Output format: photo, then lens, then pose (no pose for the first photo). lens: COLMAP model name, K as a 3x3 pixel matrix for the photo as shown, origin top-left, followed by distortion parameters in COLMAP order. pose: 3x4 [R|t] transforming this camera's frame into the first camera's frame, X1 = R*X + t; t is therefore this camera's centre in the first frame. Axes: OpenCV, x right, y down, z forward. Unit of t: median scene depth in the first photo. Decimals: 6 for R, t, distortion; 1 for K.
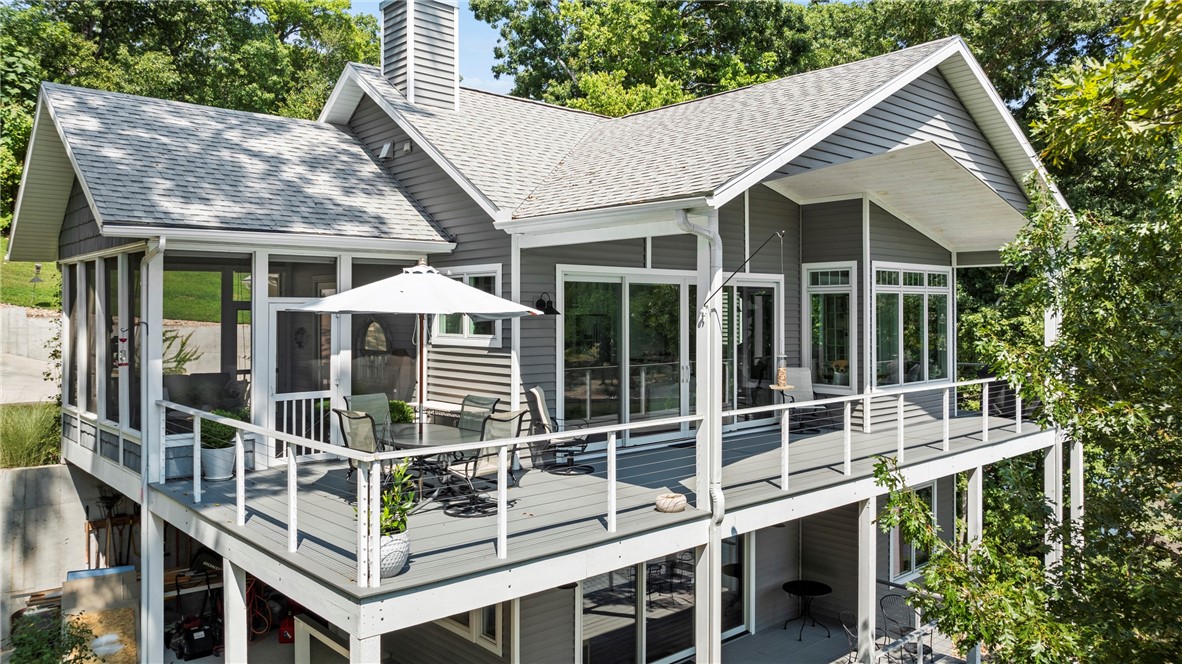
lens RADIAL K [[851.3, 0, 591.1], [0, 851.3, 320.1], [0, 0, 1]] dist [-0.012508, 0.009845]
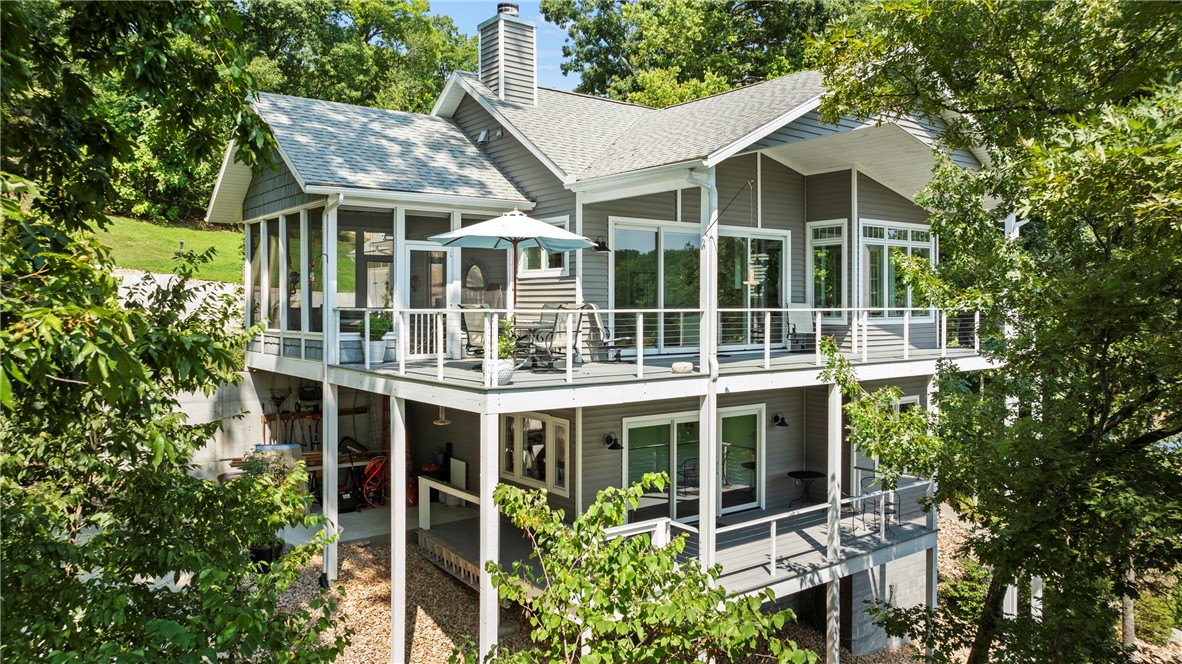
lens RADIAL K [[851.3, 0, 592.3], [0, 851.3, 322.6], [0, 0, 1]] dist [-0.012508, 0.009845]
pose [[0.996994, 0.002420, -0.077440, 0.035079], [-0.001581, 0.999939, 0.010890, 0.081048], [0.077461, -0.010734, 0.996938, -0.332607]]
